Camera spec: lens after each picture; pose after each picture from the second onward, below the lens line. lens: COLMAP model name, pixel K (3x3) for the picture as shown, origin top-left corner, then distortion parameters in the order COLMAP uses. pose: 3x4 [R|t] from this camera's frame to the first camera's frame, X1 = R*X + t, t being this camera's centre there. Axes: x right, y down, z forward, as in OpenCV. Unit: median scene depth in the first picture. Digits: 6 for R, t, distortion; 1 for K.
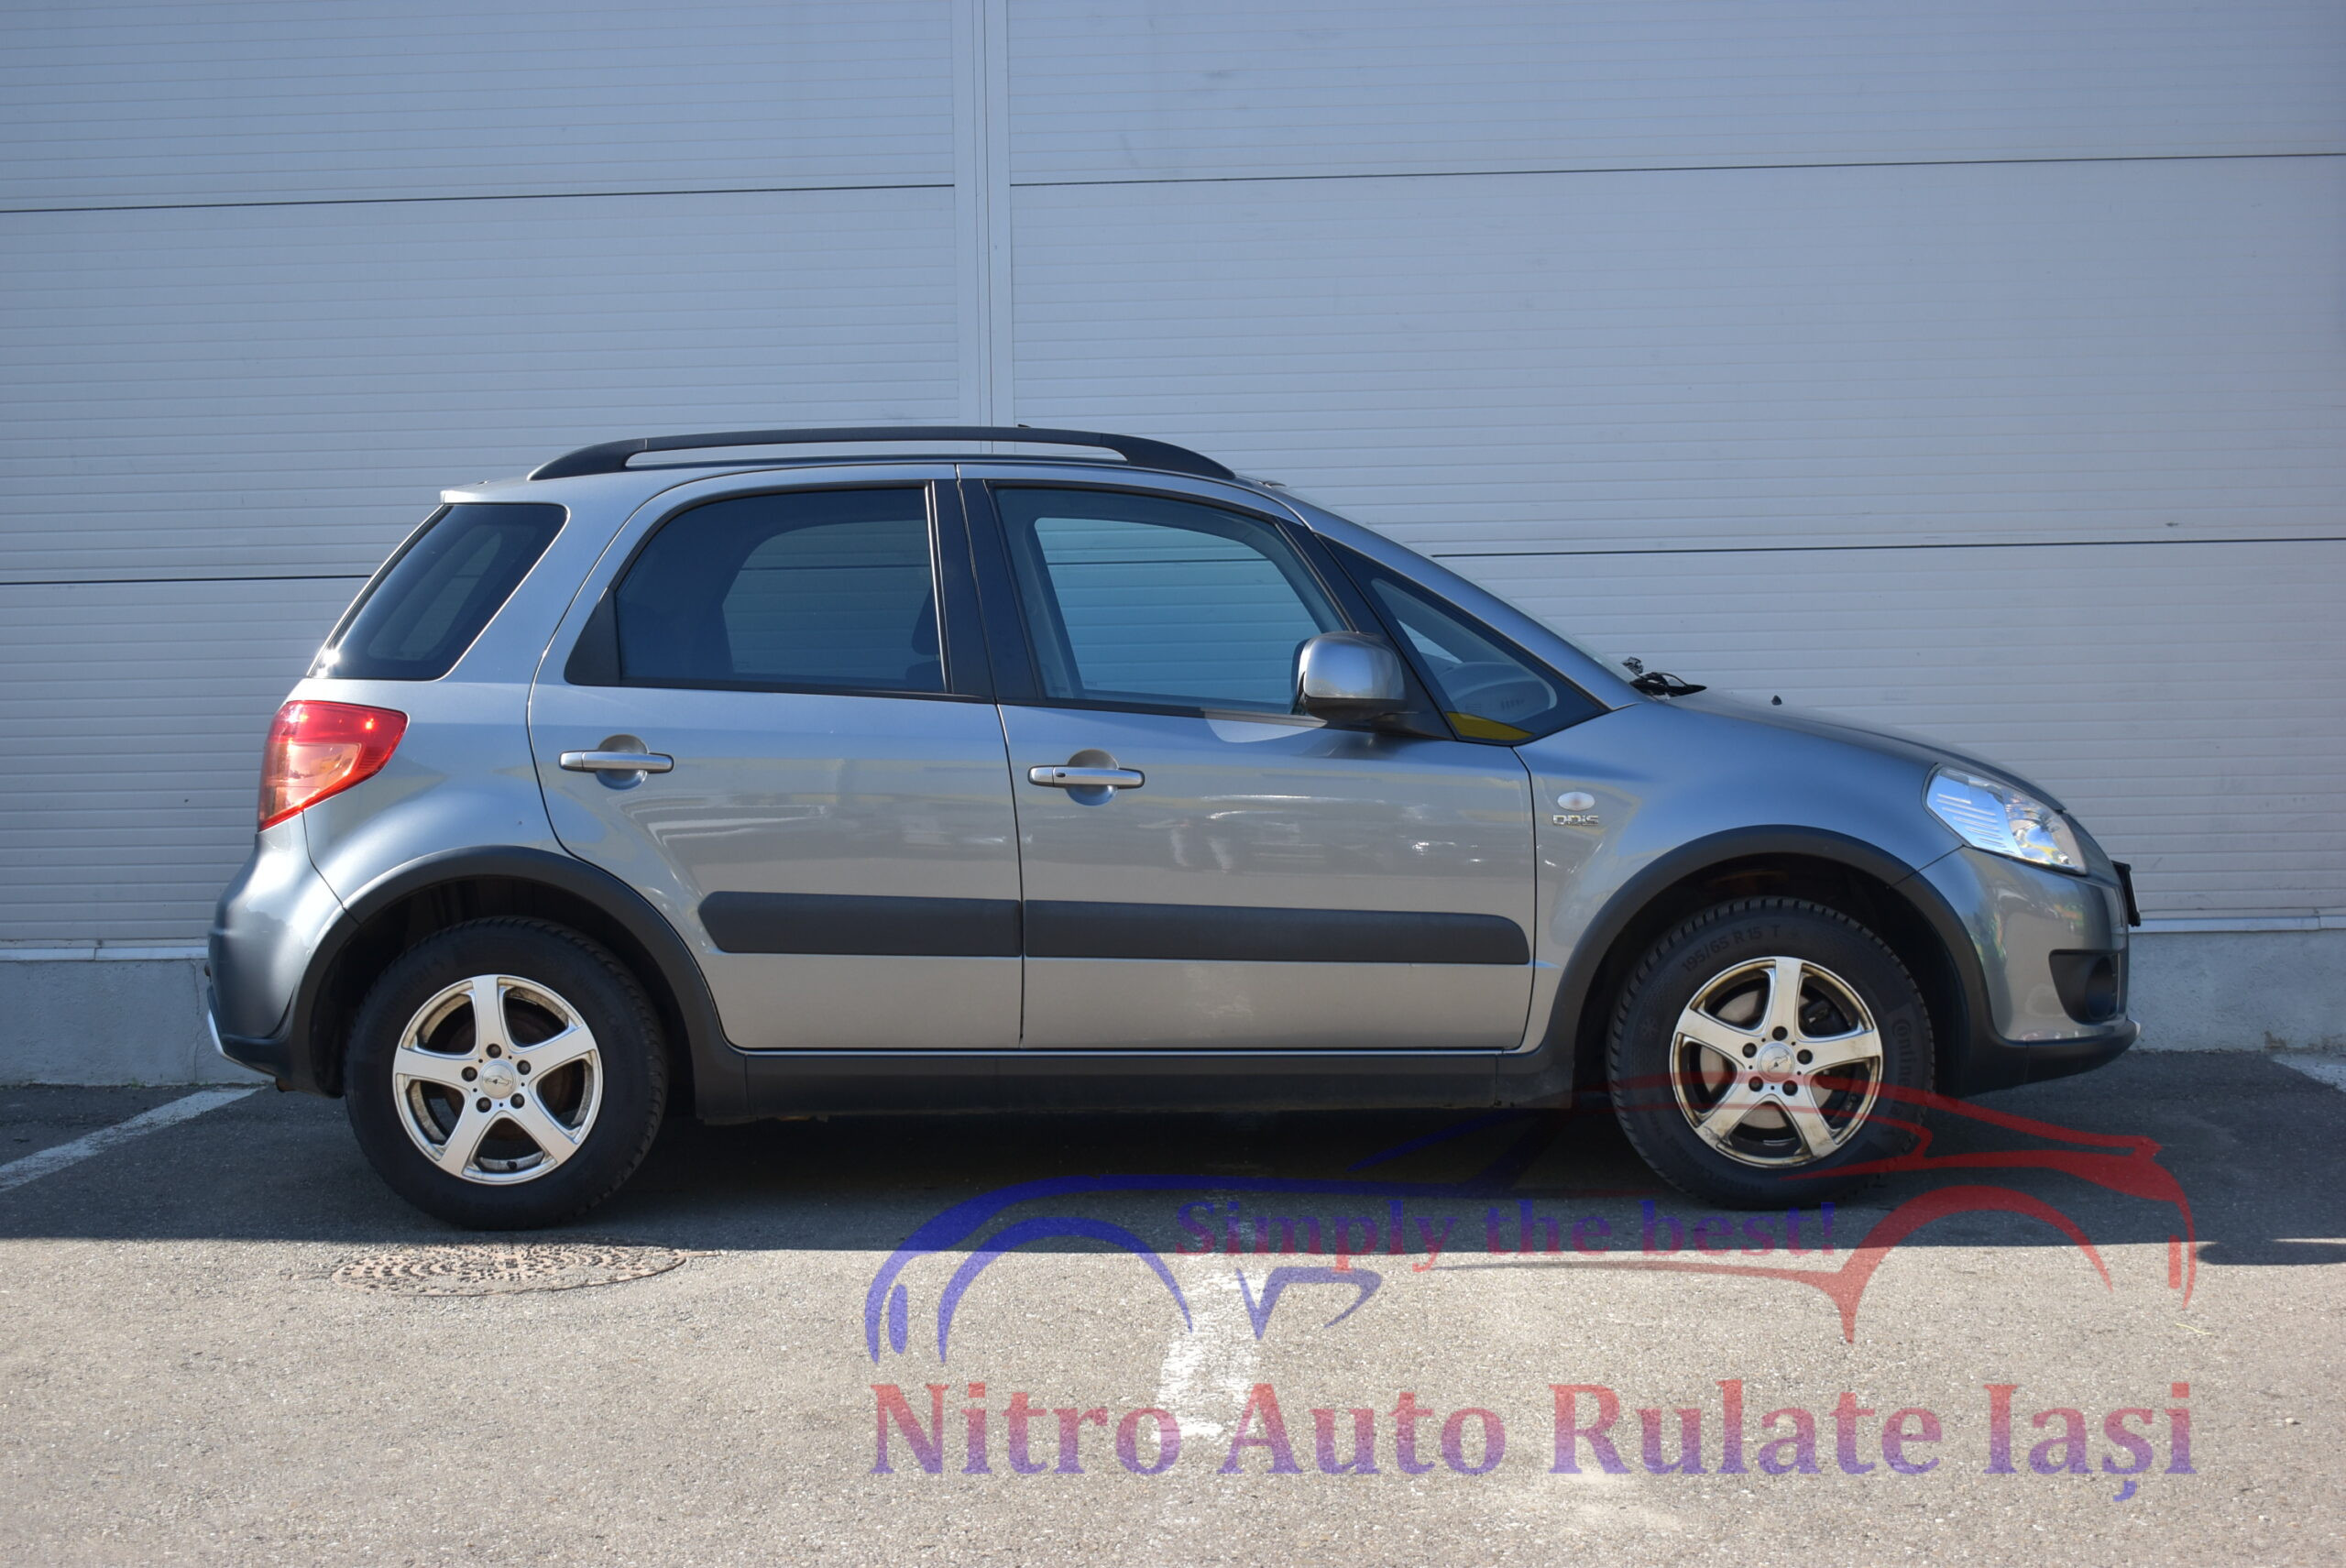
lens RADIAL K [[3208.7, 0, 1188.0], [0, 3208.7, 760.9], [0, 0, 1]] dist [-0.026120, 0.000000]
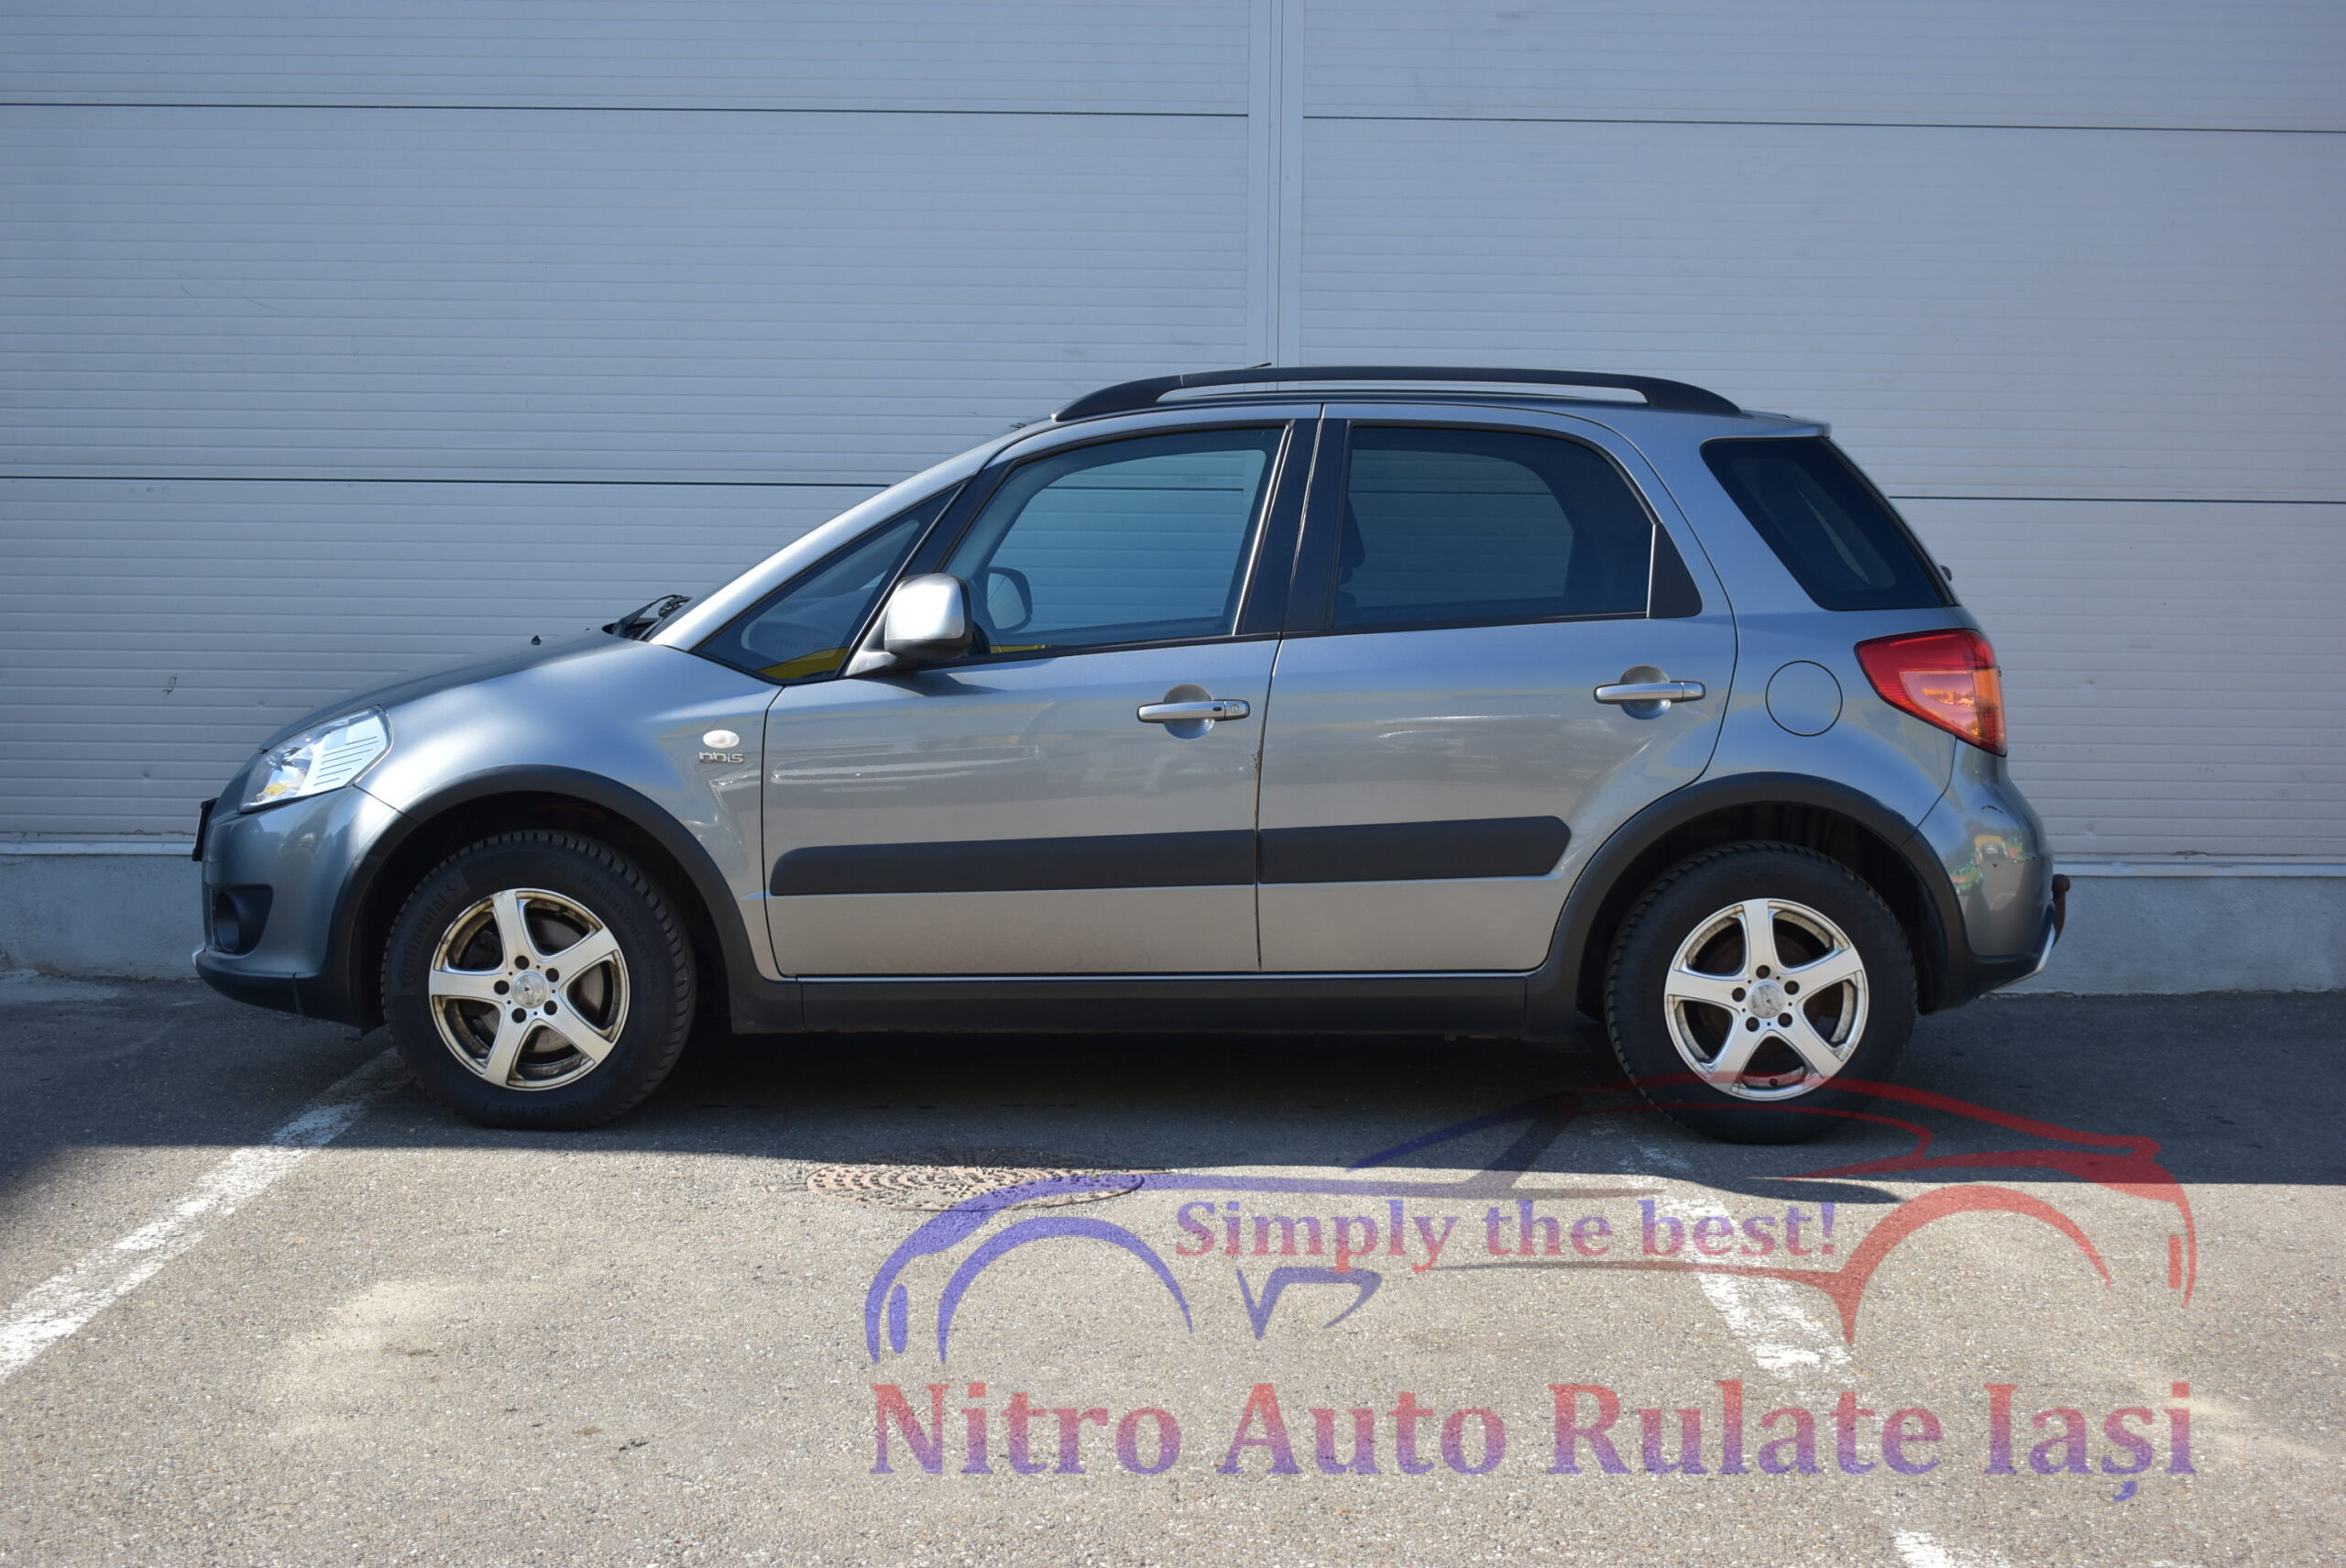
lens RADIAL K [[3208.7, 0, 1169.2], [0, 3208.7, 787.3], [0, 0, 1]] dist [-0.026120, 0.000000]
pose [[0.997224, 0.026447, 0.069611, -0.299332], [-0.028557, 0.999157, 0.029487, 0.003664], [-0.068773, -0.031393, 0.997138, -0.011169]]
